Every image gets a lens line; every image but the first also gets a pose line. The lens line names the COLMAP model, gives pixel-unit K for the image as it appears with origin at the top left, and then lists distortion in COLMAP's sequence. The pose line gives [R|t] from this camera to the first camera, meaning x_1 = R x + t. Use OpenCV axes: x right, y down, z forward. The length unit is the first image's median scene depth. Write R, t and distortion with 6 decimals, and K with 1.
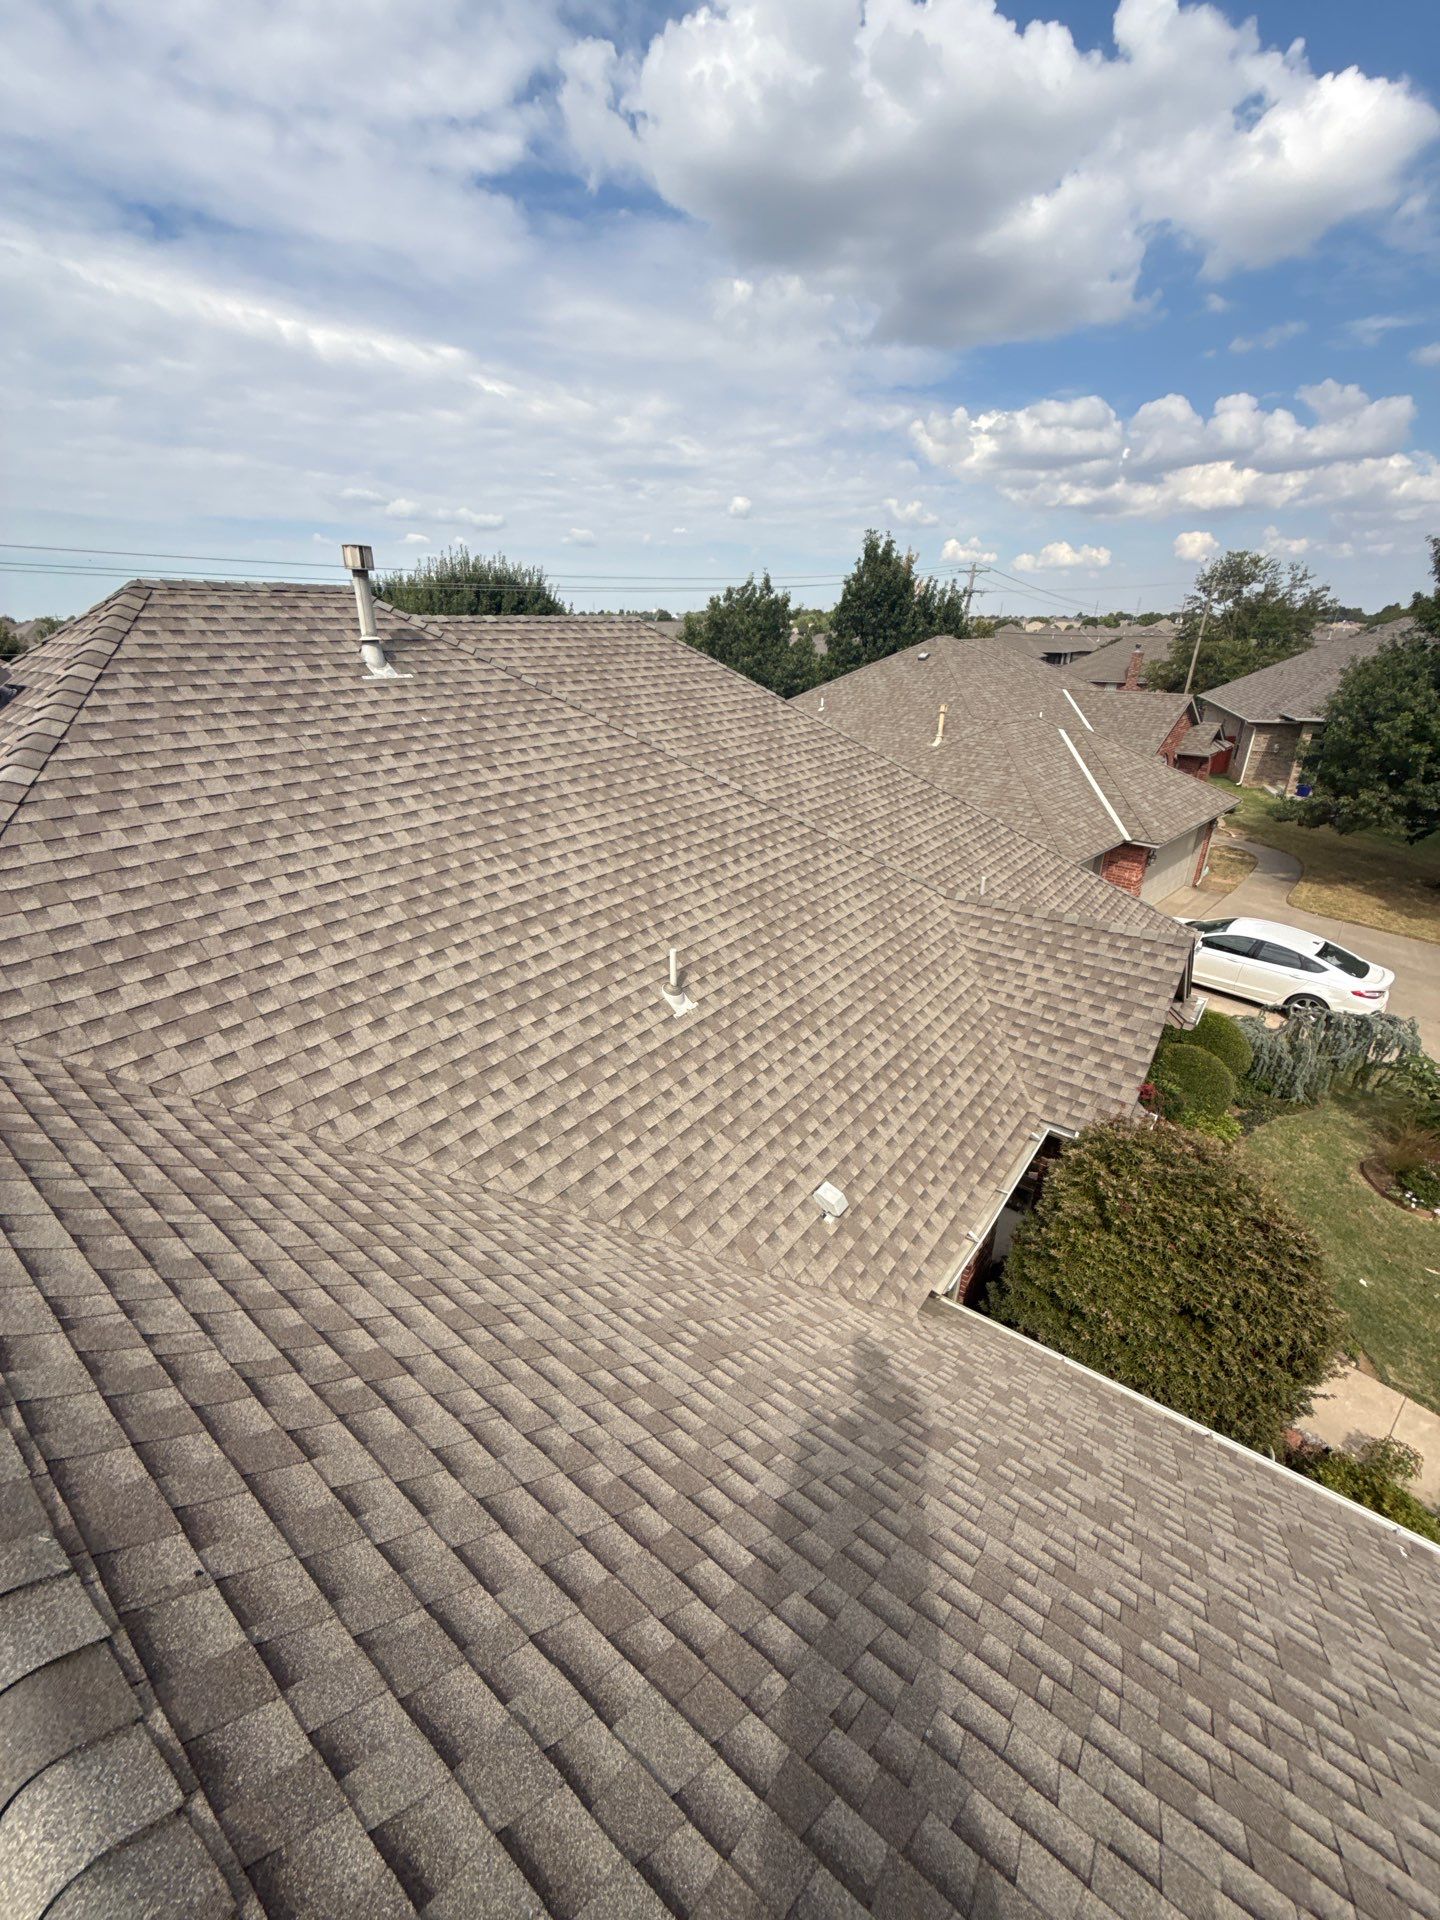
lens RADIAL K [[768.5, 0, 720.0], [0, 768.5, 960.0], [0, 0, 1]] dist [0.009884, 0.000081]
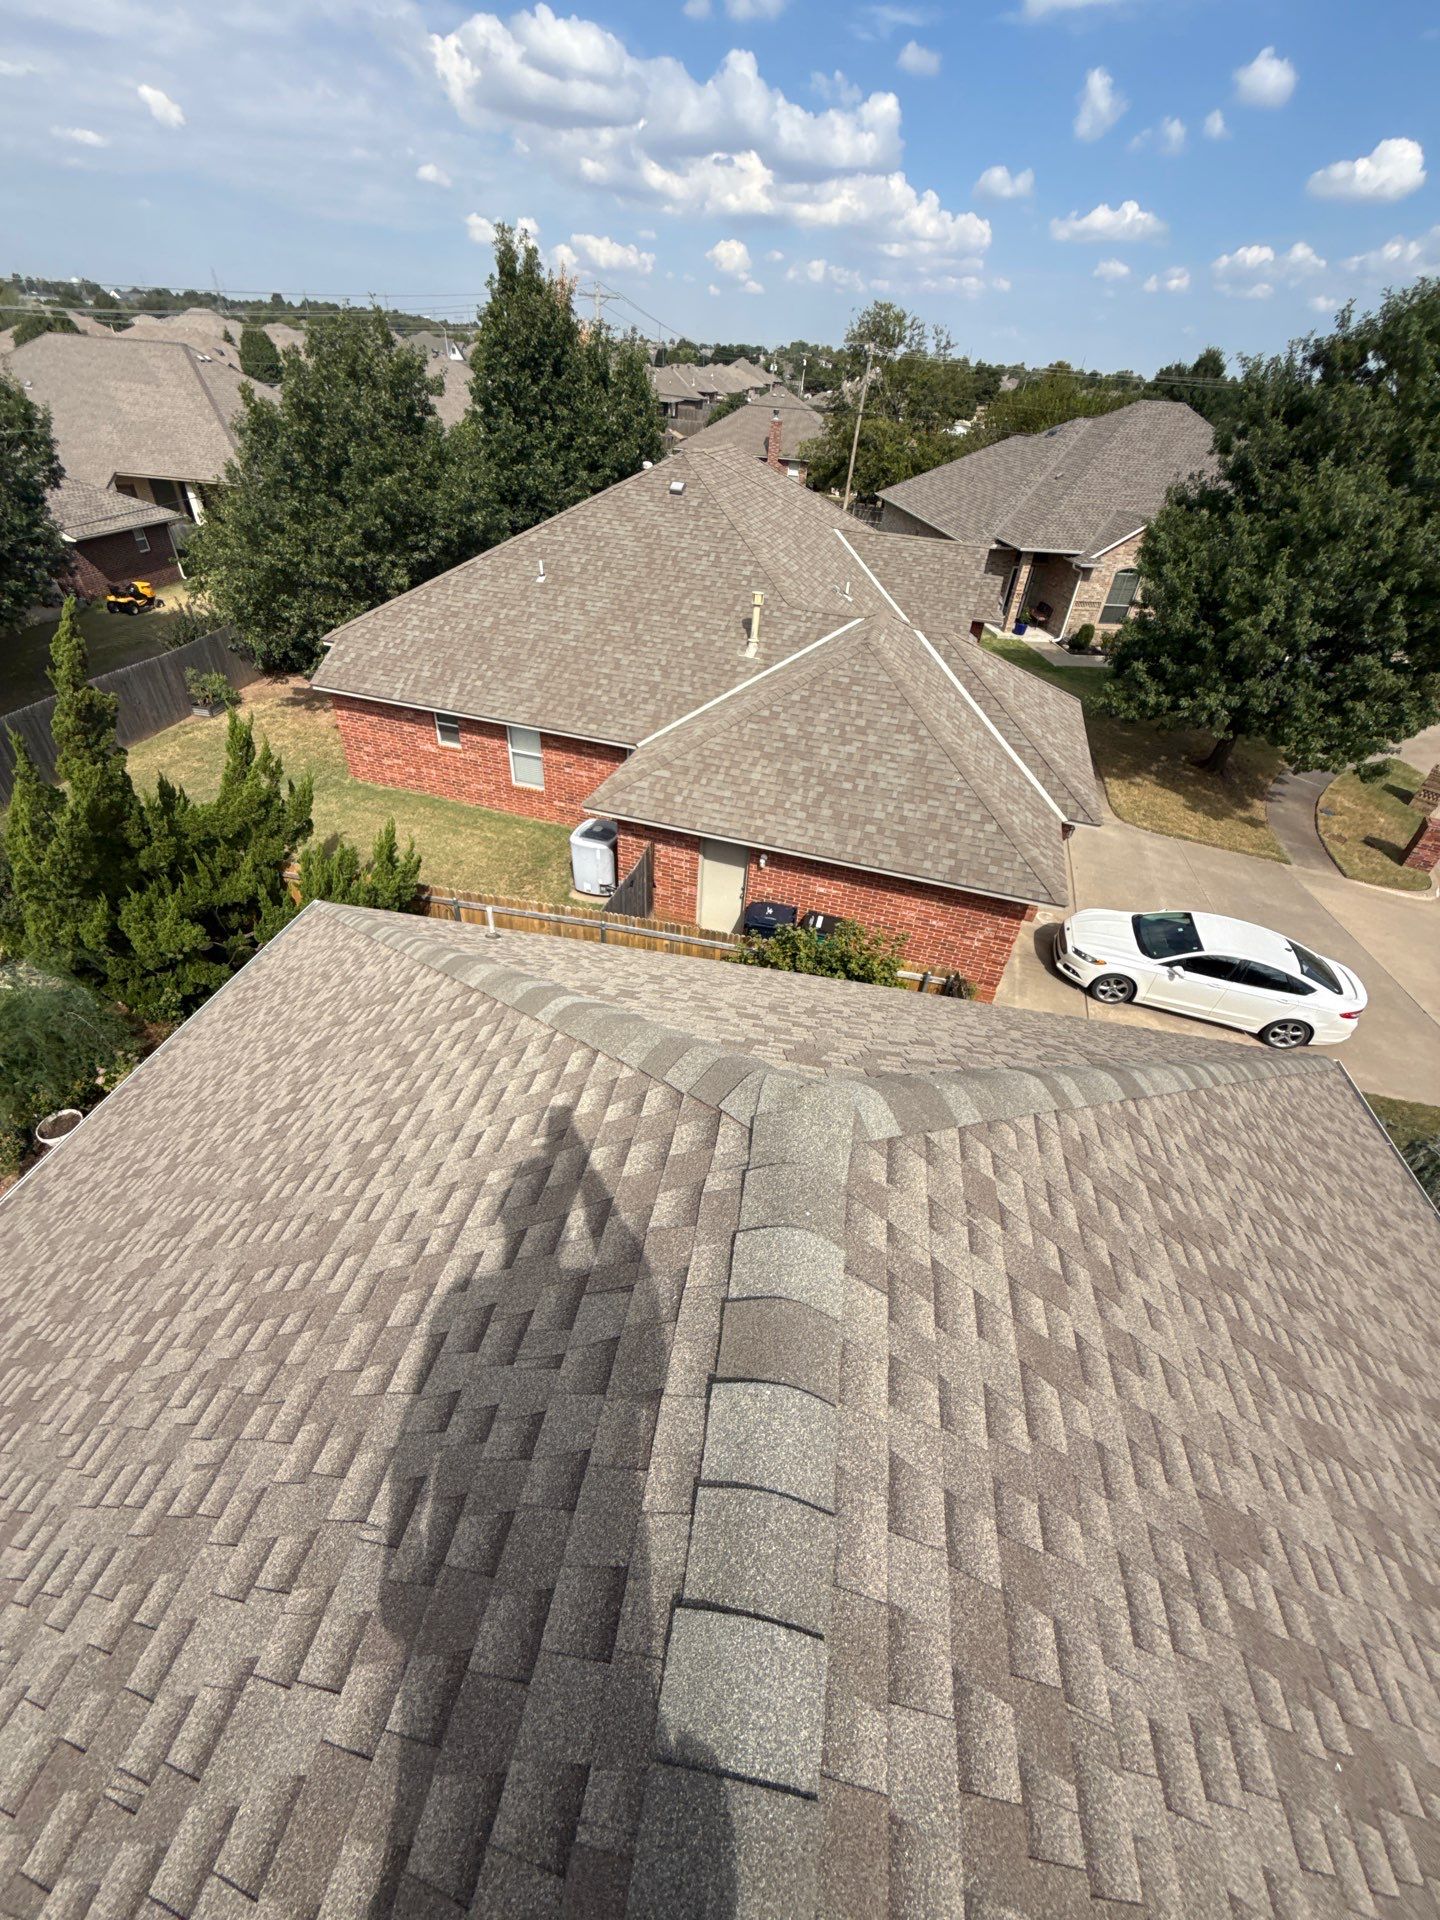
lens RADIAL K [[782.9, 0, 720.0], [0, 782.9, 960.0], [0, 0, 1]] dist [0.010059, -0.002421]
pose [[0.884075, -0.236718, 0.402960, -0.060013], [0.125042, 0.950607, 0.284096, -0.164538], [-0.450307, -0.200776, 0.870007, 0.265442]]
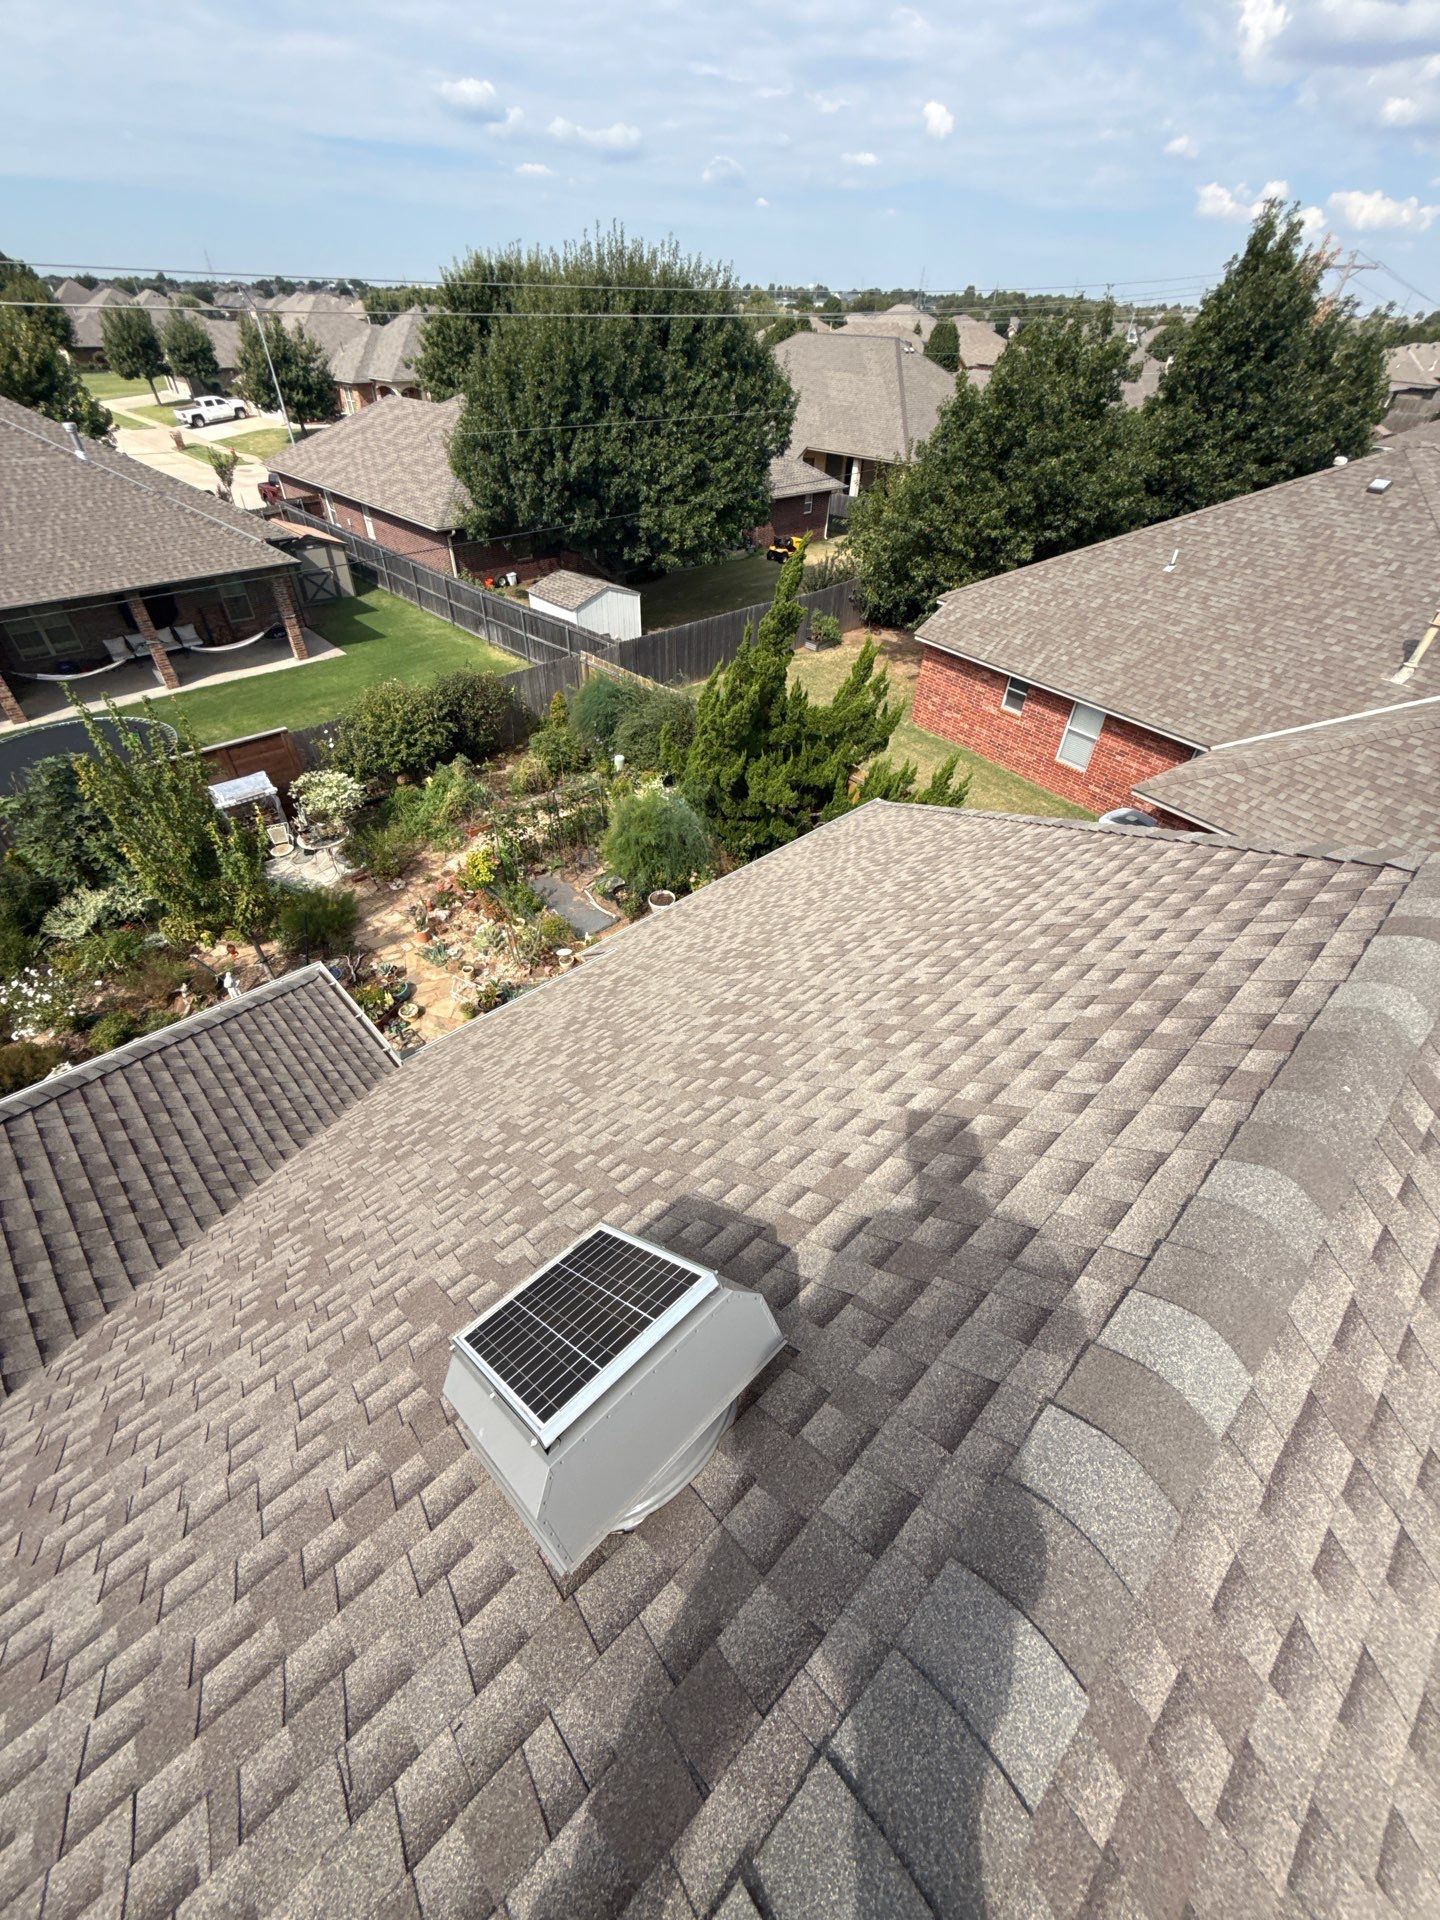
lens RADIAL K [[787.8, 0, 695.5], [0, 787.8, 961.1], [0, 0, 1]] dist [0.000851, 0.000683]
pose [[0.982858, 0.141477, -0.118215, -0.103619], [-0.102521, 0.952325, 0.287343, -0.142951], [0.153232, -0.270297, 0.950505, 0.215175]]
